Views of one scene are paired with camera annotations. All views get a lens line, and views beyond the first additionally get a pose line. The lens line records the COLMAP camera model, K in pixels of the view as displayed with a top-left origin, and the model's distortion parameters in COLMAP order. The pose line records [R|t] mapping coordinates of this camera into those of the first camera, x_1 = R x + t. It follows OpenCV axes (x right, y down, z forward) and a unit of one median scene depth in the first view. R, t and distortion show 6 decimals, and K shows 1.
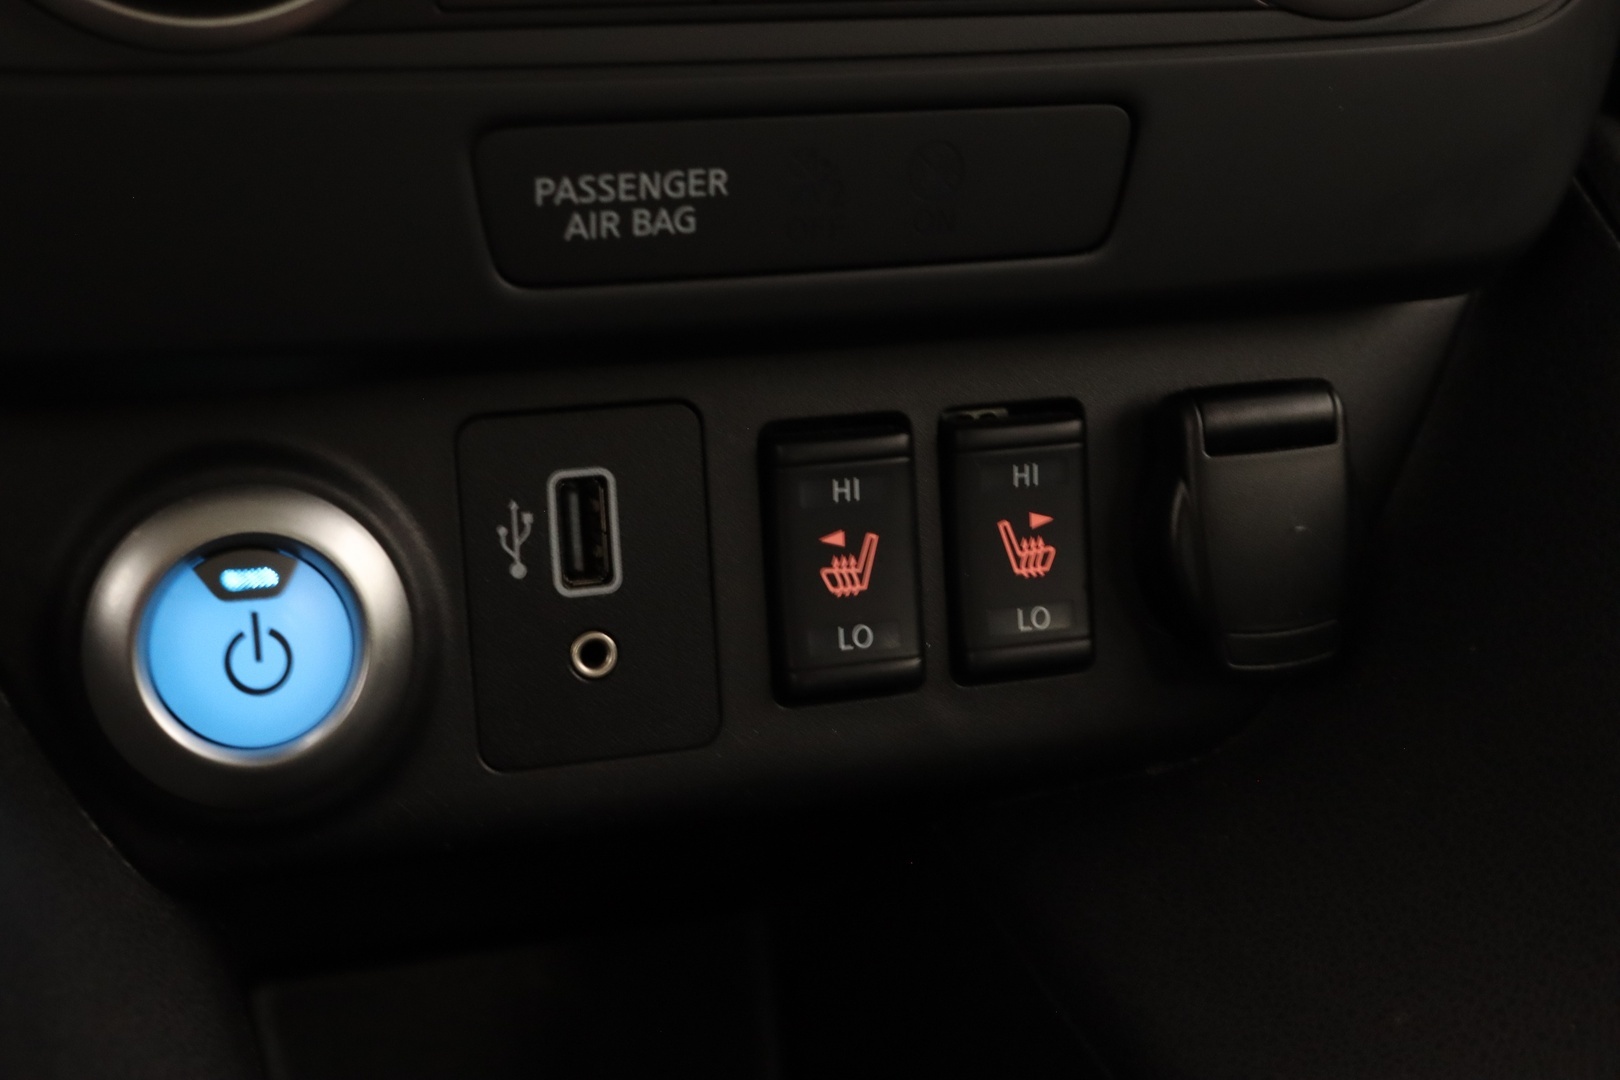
lens RADIAL K [[2507.6, 0, 810.0], [0, 2507.6, 540.0], [0, 0, 1]] dist [-0.062165, -0.165400]
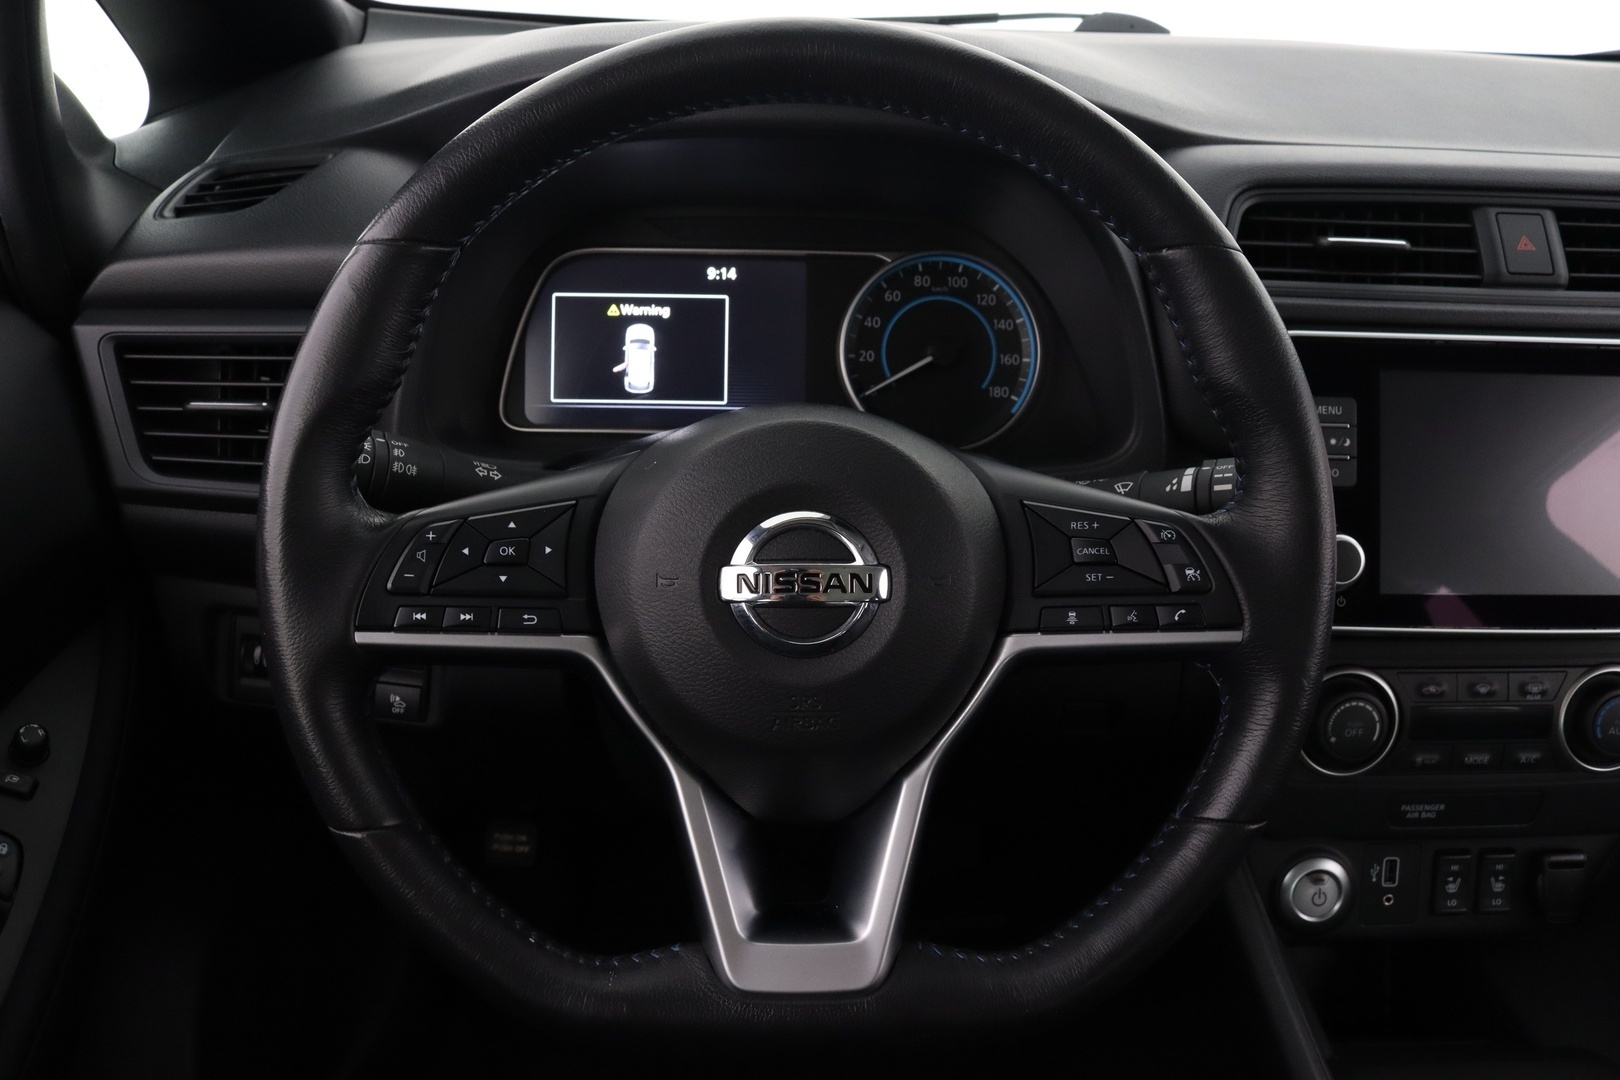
lens RADIAL K [[1339.4, 0, 808.7], [0, 1339.4, 565.2], [0, 0, 1]] dist [-0.168436, 0.146913]
pose [[0.951956, 0.100663, -0.289218, -0.478685], [-0.100503, 0.994817, 0.015444, -0.486534], [0.289274, 0.014365, 0.957139, -1.476778]]
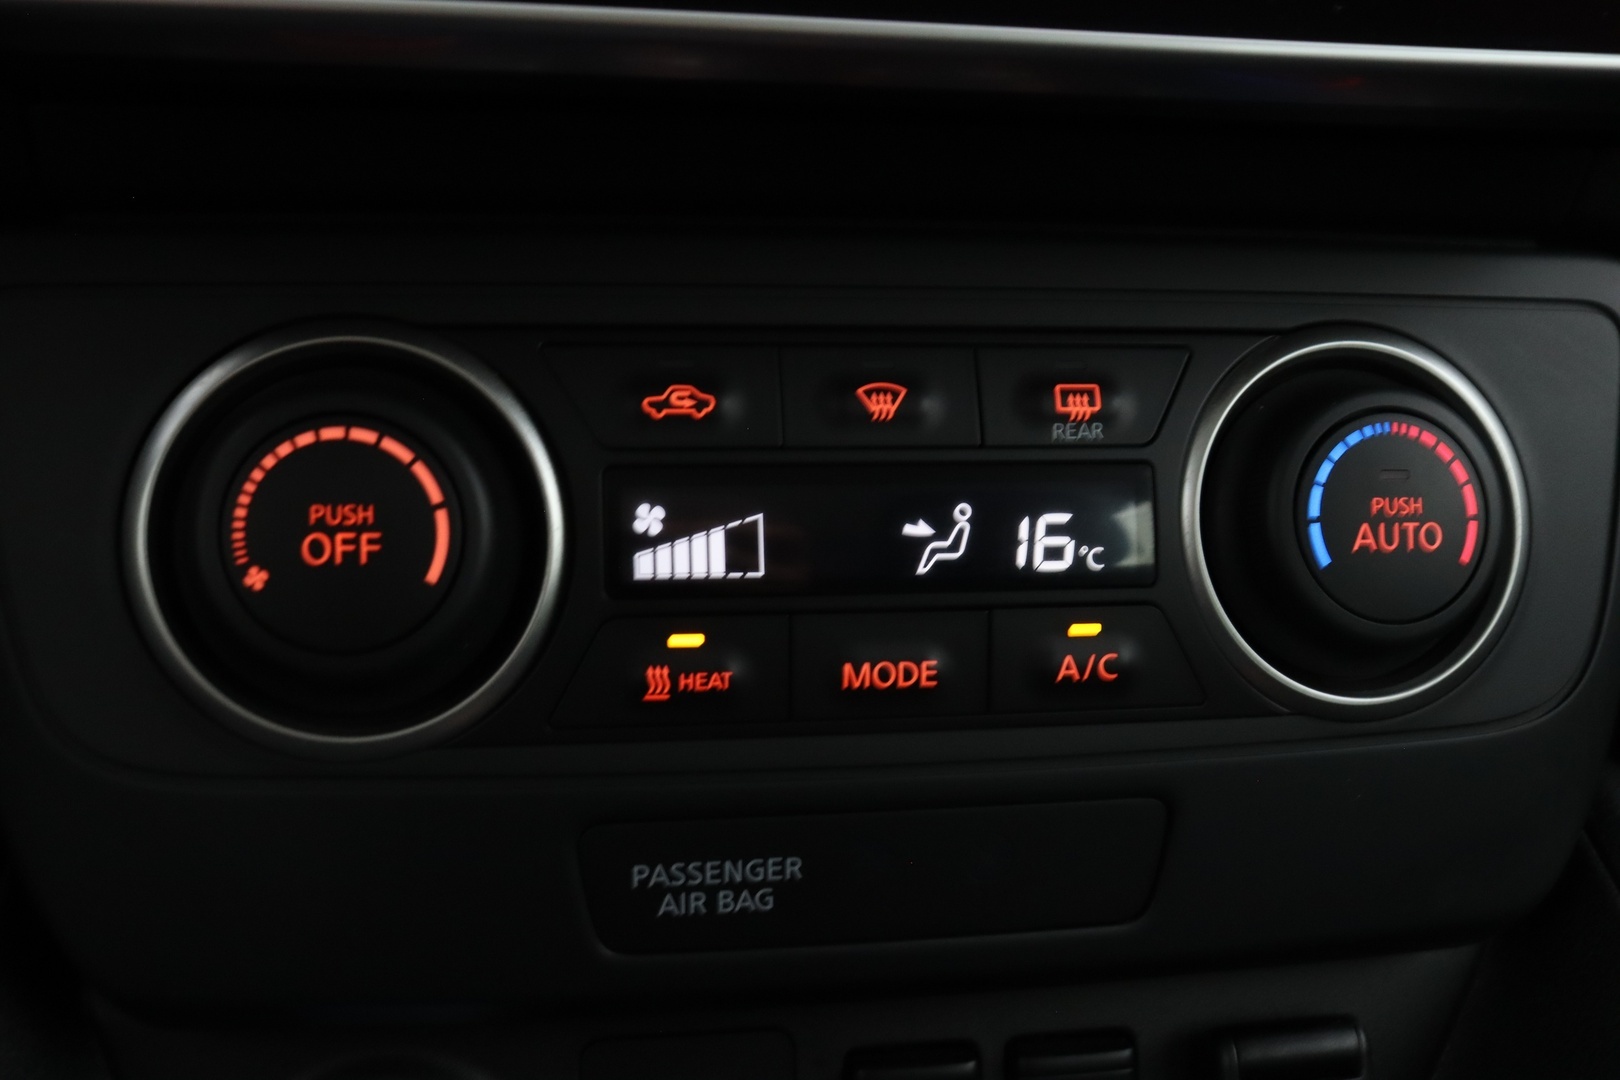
lens RADIAL K [[1780.2, 0, 810.0], [0, 1780.2, 540.0], [0, 0, 1]] dist [-0.112065, -0.002037]
pose [[0.986837, 0.020144, -0.160456, 0.100217], [-0.047612, 0.984426, -0.169232, -0.154432], [0.154548, 0.174644, 0.972427, 0.174427]]
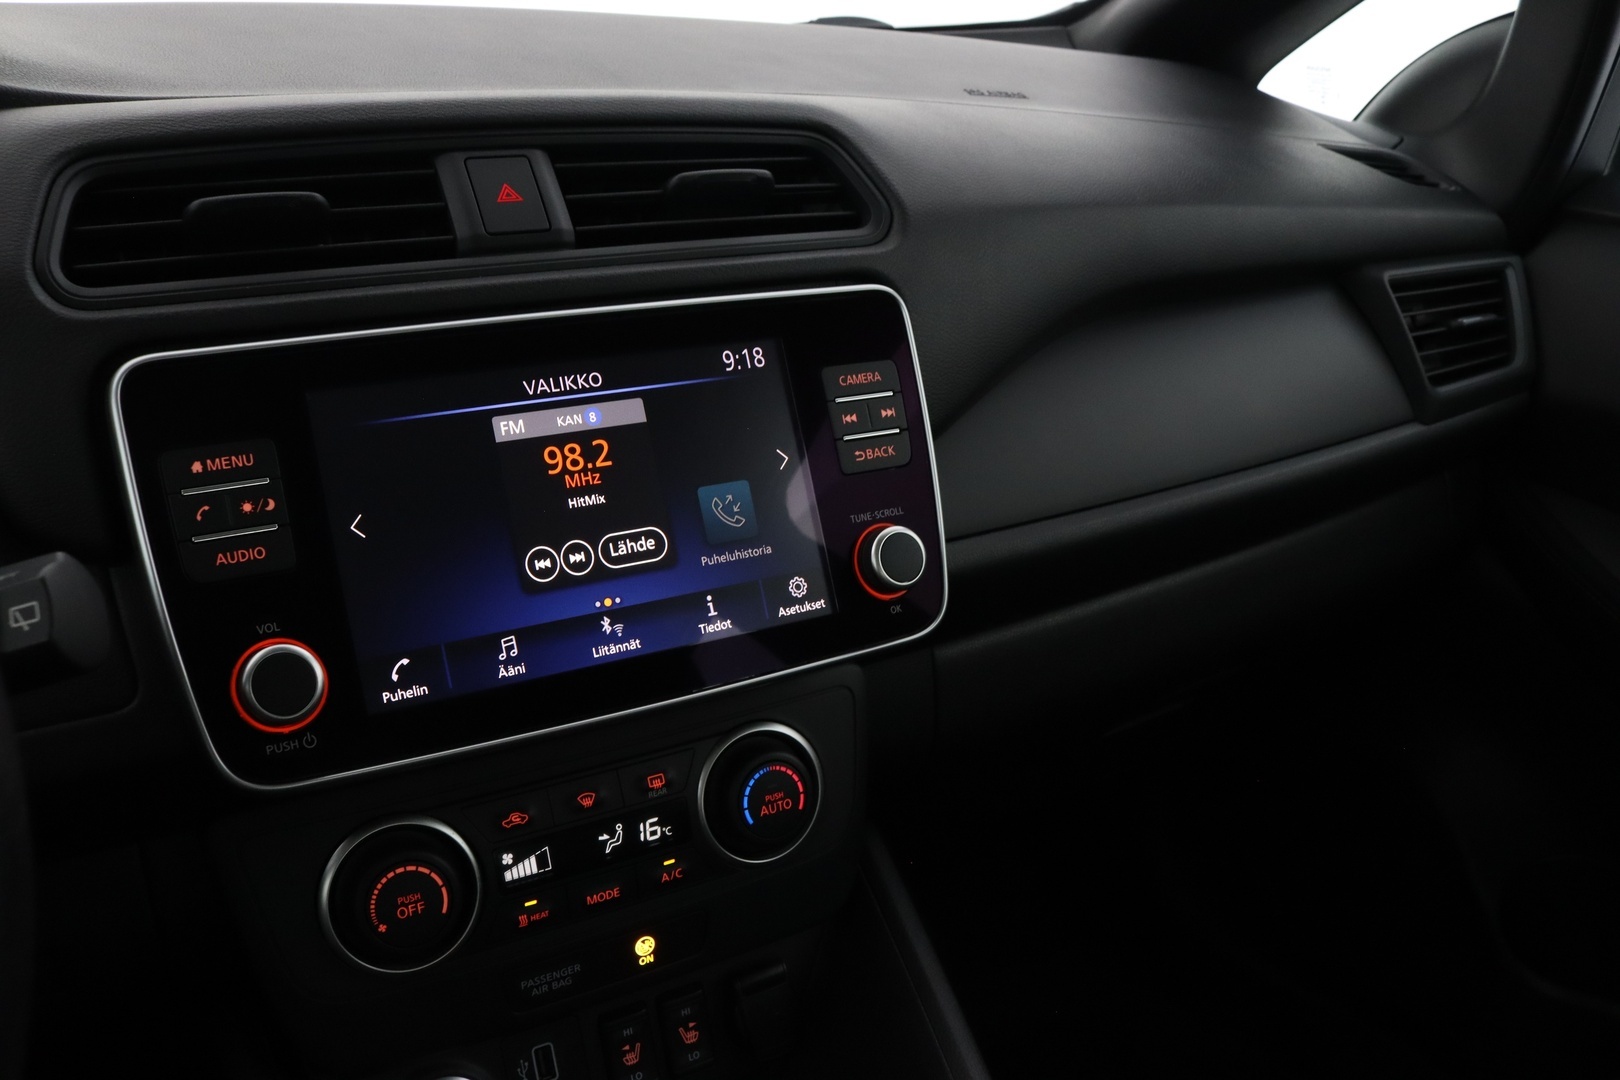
lens RADIAL K [[1339.4, 0, 808.7], [0, 1339.4, 565.2], [0, 0, 1]] dist [-0.168436, 0.146913]
pose [[0.980719, -0.103656, 0.165669, 0.027531], [0.111725, 0.992929, -0.040126, -0.550290], [-0.160339, 0.057861, 0.985365, -0.714693]]
